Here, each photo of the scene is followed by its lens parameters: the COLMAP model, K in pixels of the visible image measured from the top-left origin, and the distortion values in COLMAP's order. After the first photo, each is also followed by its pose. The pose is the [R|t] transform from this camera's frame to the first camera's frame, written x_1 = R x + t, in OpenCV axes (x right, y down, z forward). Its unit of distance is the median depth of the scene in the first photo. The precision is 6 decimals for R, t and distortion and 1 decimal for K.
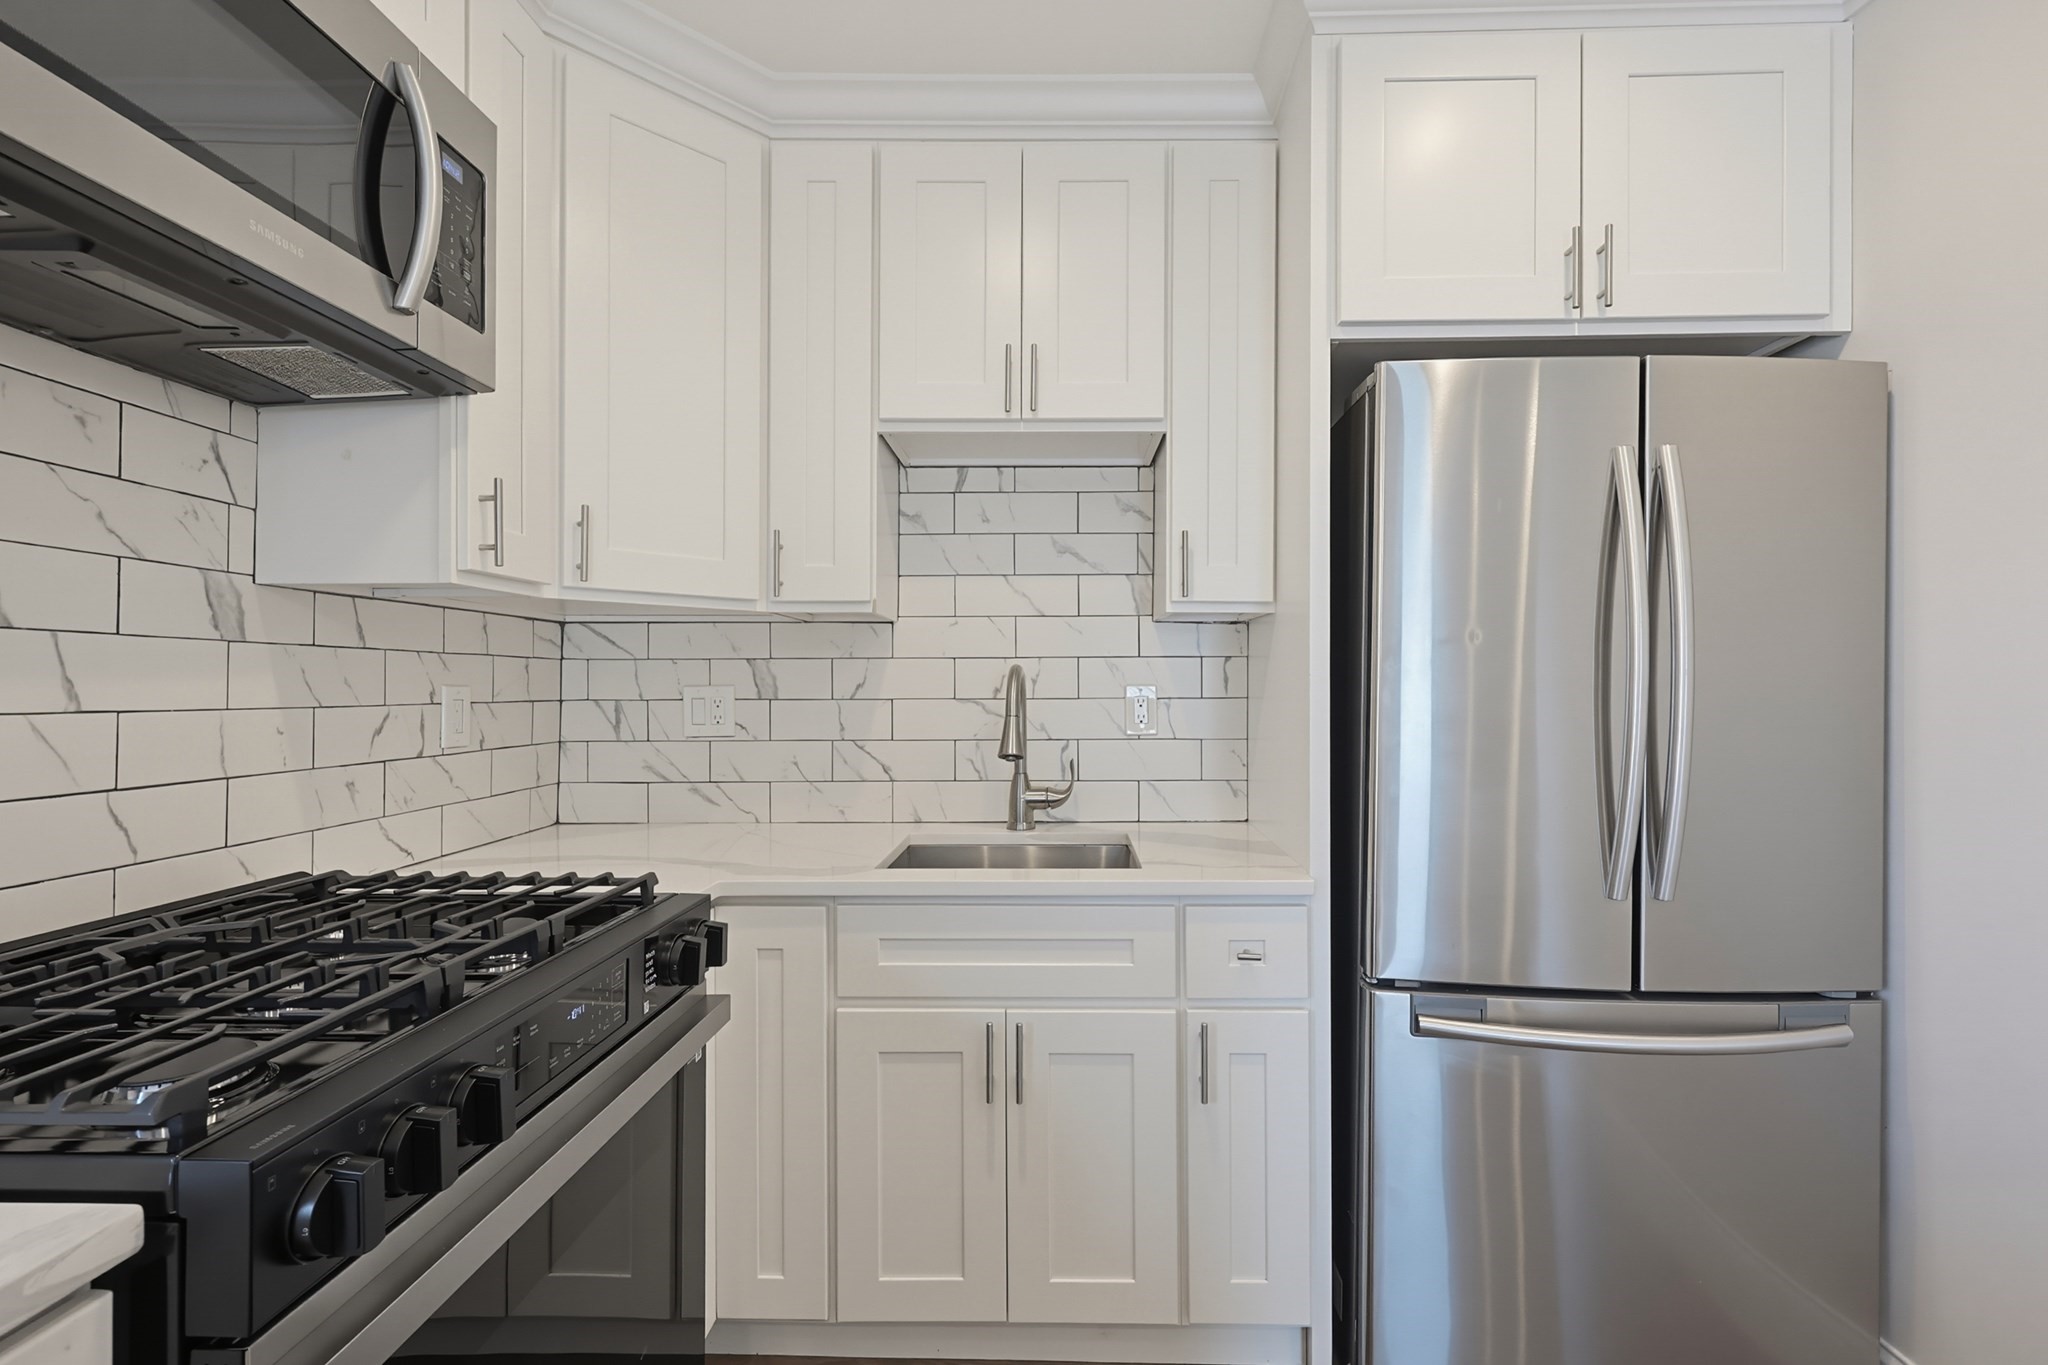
lens RADIAL K [[882.1, 0, 1056.9], [0, 882.1, 678.4], [0, 0, 1]] dist [-0.003331, -0.000439]
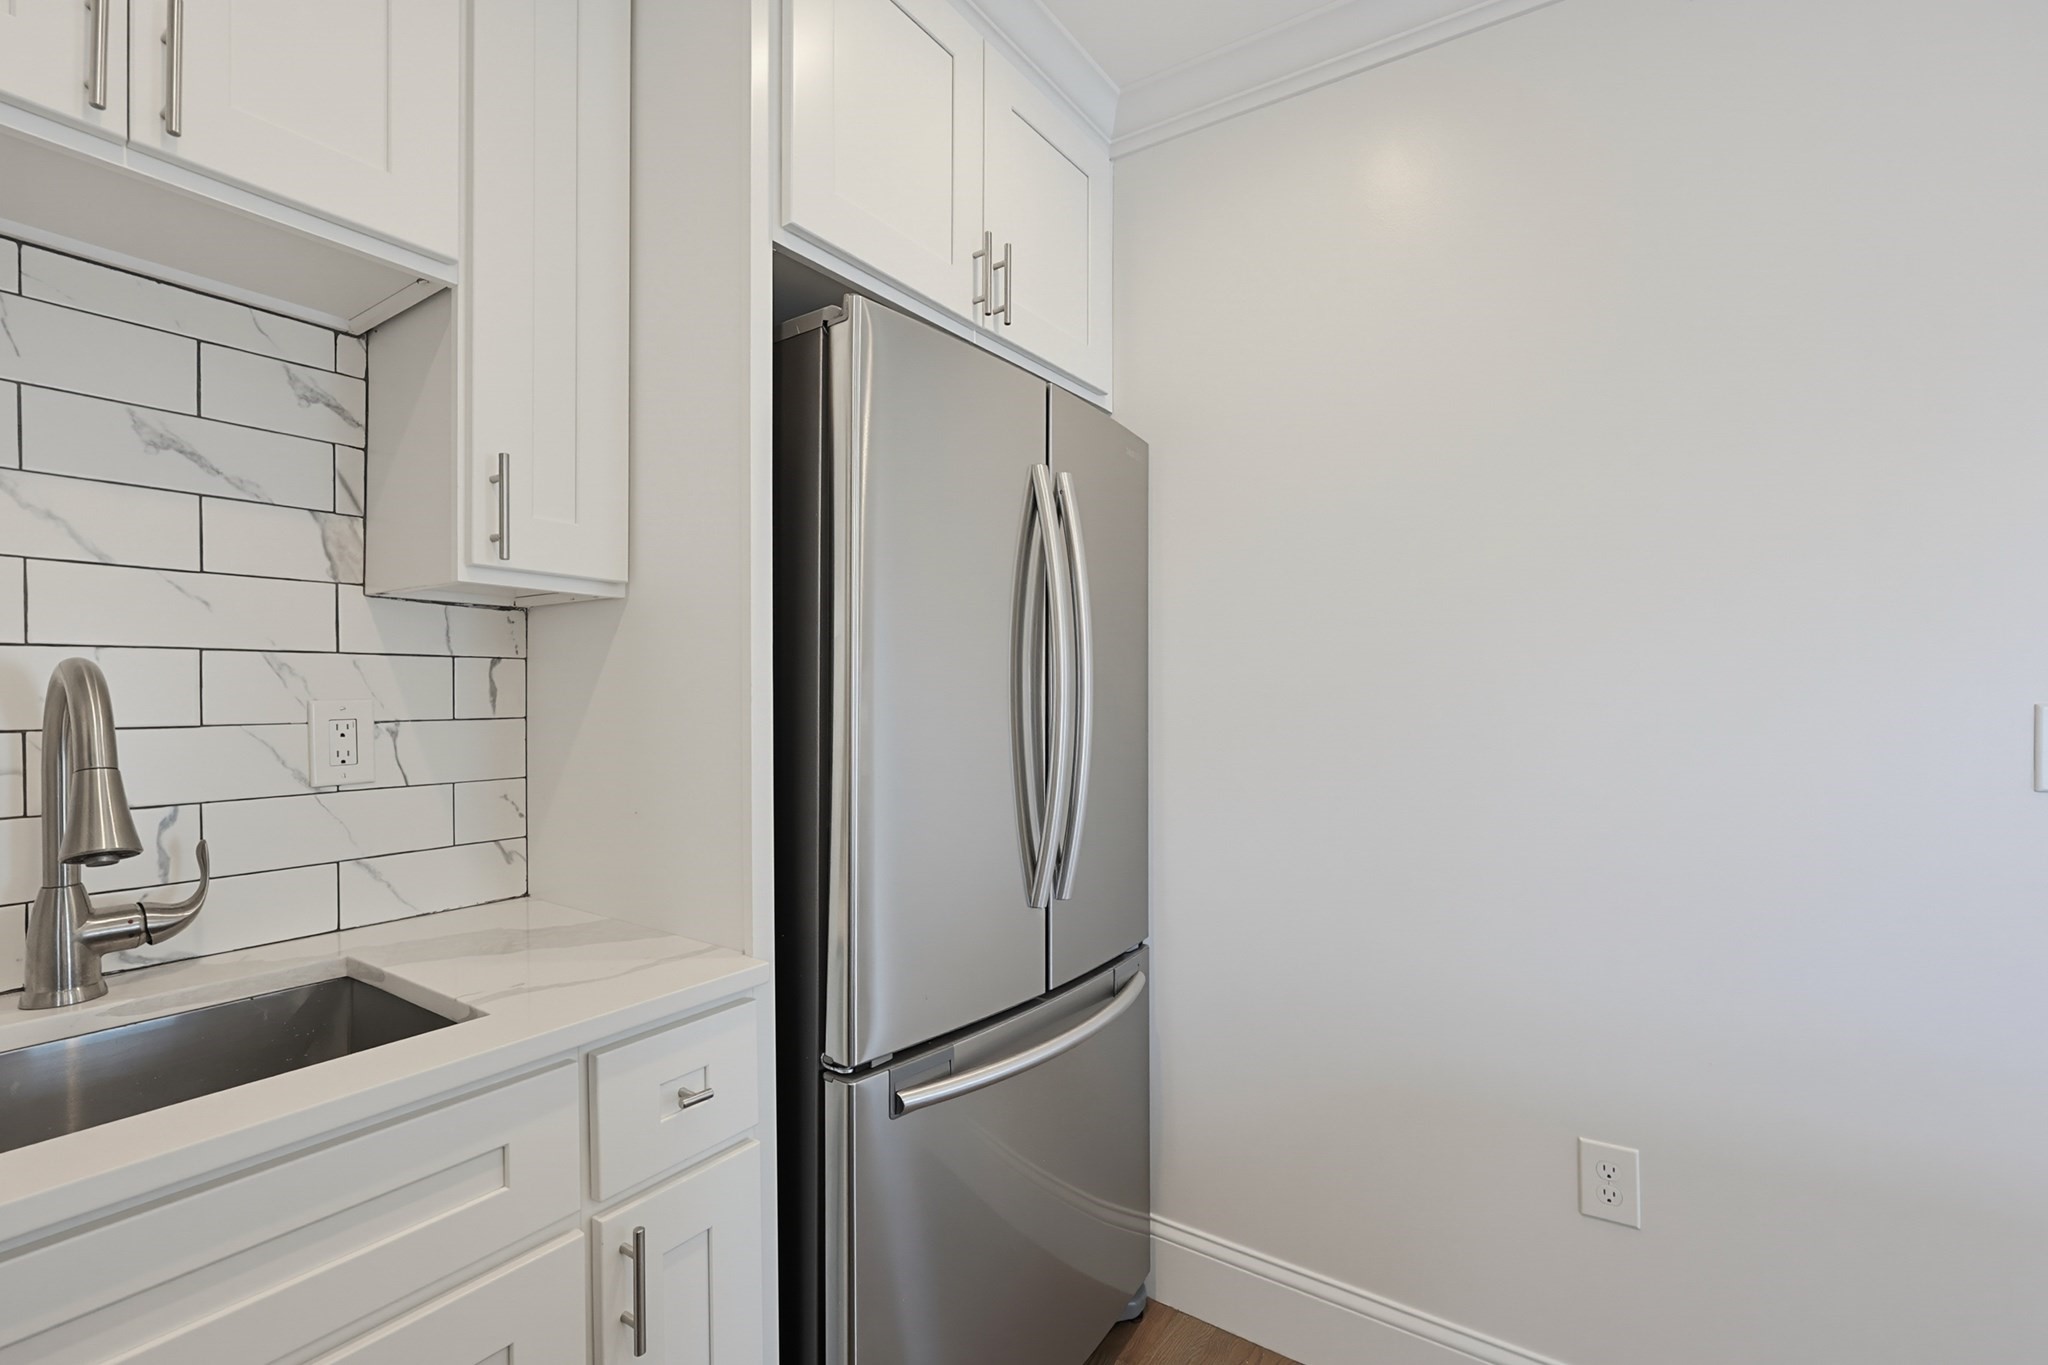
lens RADIAL K [[874.4, 0, 1020.7], [0, 874.4, 700.9], [0, 0, 1]] dist [-0.000595, 0.000103]
pose [[0.556912, -0.005297, 0.830555, -0.167203], [-0.002890, 0.999961, 0.008315, 0.001820], [-0.830567, -0.007031, 0.556875, 0.348045]]
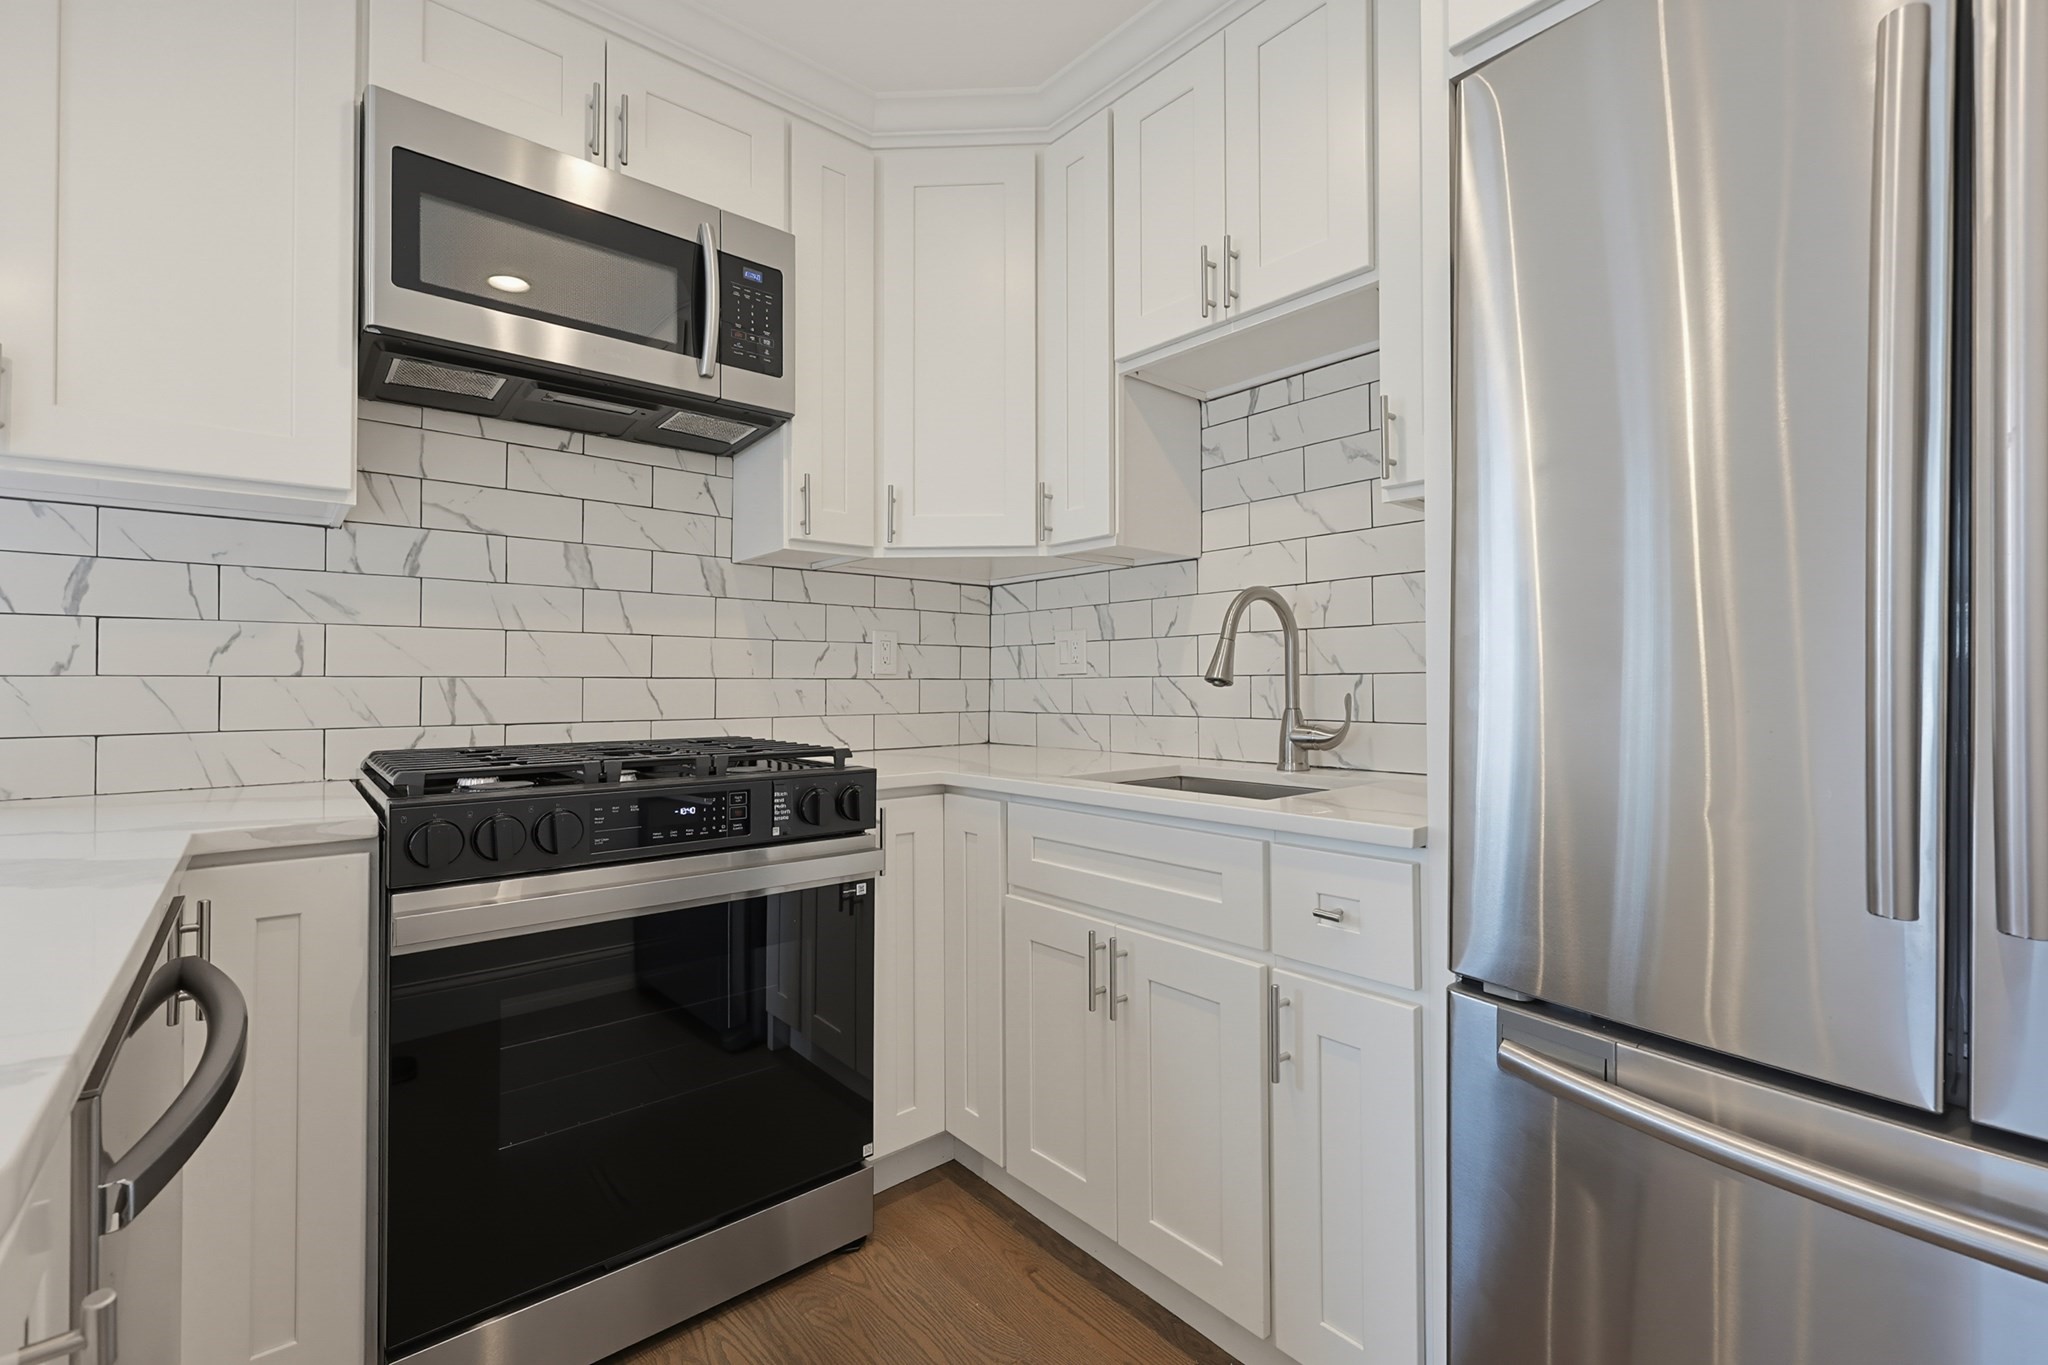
lens RADIAL K [[888.5, 0, 1044.9], [0, 888.5, 668.5], [0, 0, 1]] dist [-0.002570, -0.000021]
pose [[0.668938, -0.014082, -0.743185, 0.537028], [0.008874, 0.999901, -0.010958, 0.084899], [0.743266, 0.000735, 0.668996, 0.233688]]
